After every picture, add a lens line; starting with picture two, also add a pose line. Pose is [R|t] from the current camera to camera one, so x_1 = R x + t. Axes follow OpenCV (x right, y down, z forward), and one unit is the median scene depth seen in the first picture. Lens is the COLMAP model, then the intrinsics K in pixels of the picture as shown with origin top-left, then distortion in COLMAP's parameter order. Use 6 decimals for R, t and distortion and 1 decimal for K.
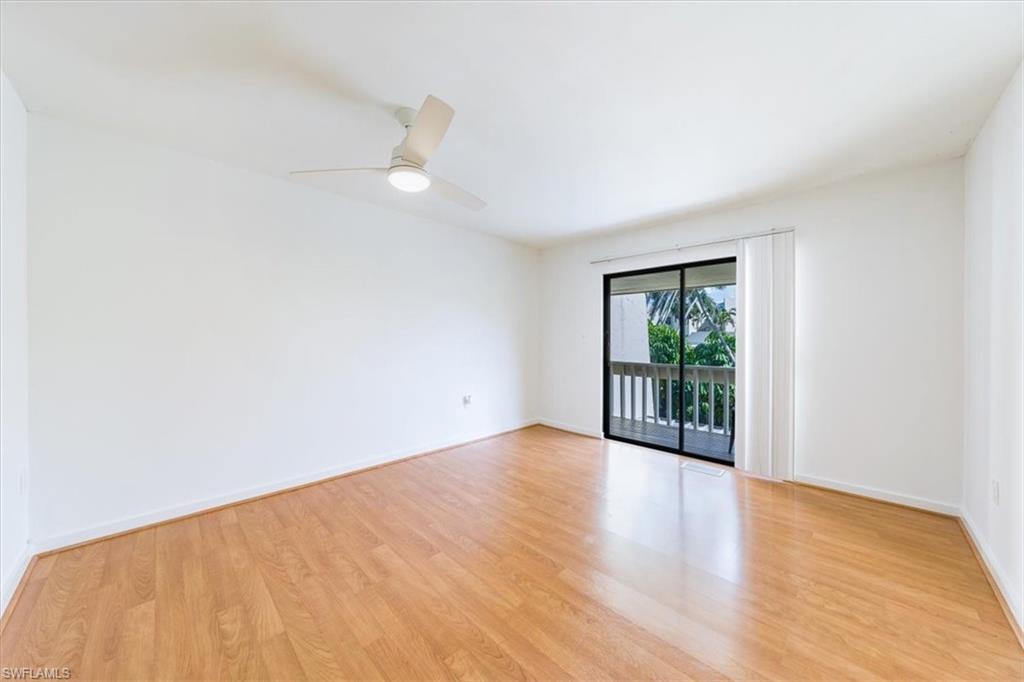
lens RADIAL K [[357.2, 0, 513.8], [0, 357.2, 341.2], [0, 0, 1]] dist [0.000393, 0.000012]
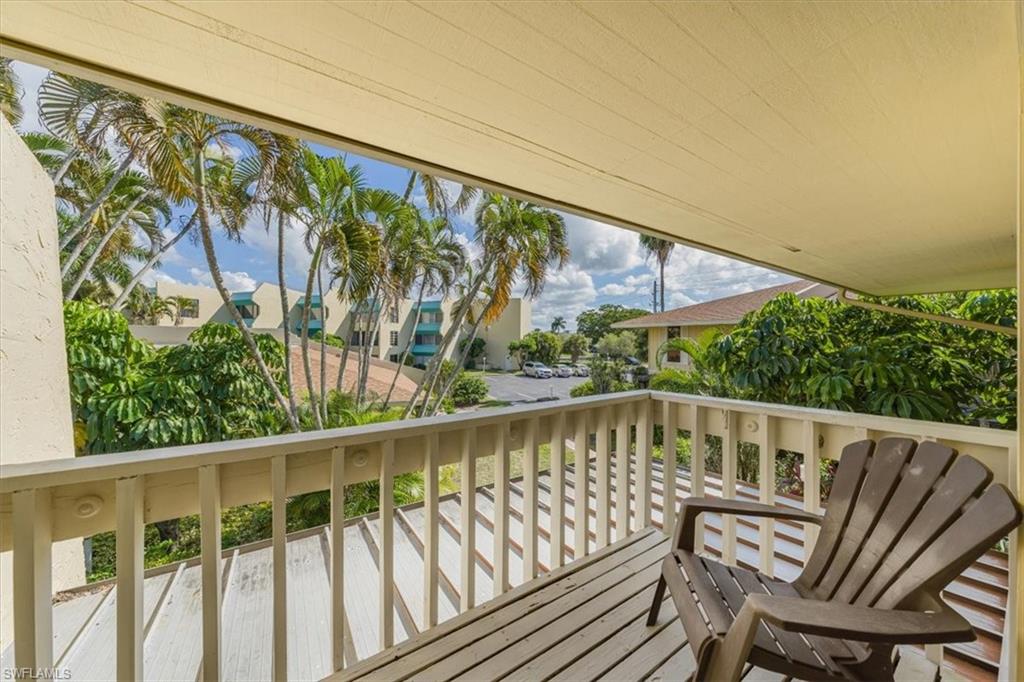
lens RADIAL K [[357.2, 0, 512.4], [0, 357.2, 339.8], [0, 0, 1]] dist [0.000393, 0.000012]
pose [[0.240762, -0.008469, 0.970547, 0.433935], [0.002021, 0.999964, 0.008224, -0.003641], [-0.970582, -0.000019, 0.240770, 1.243141]]
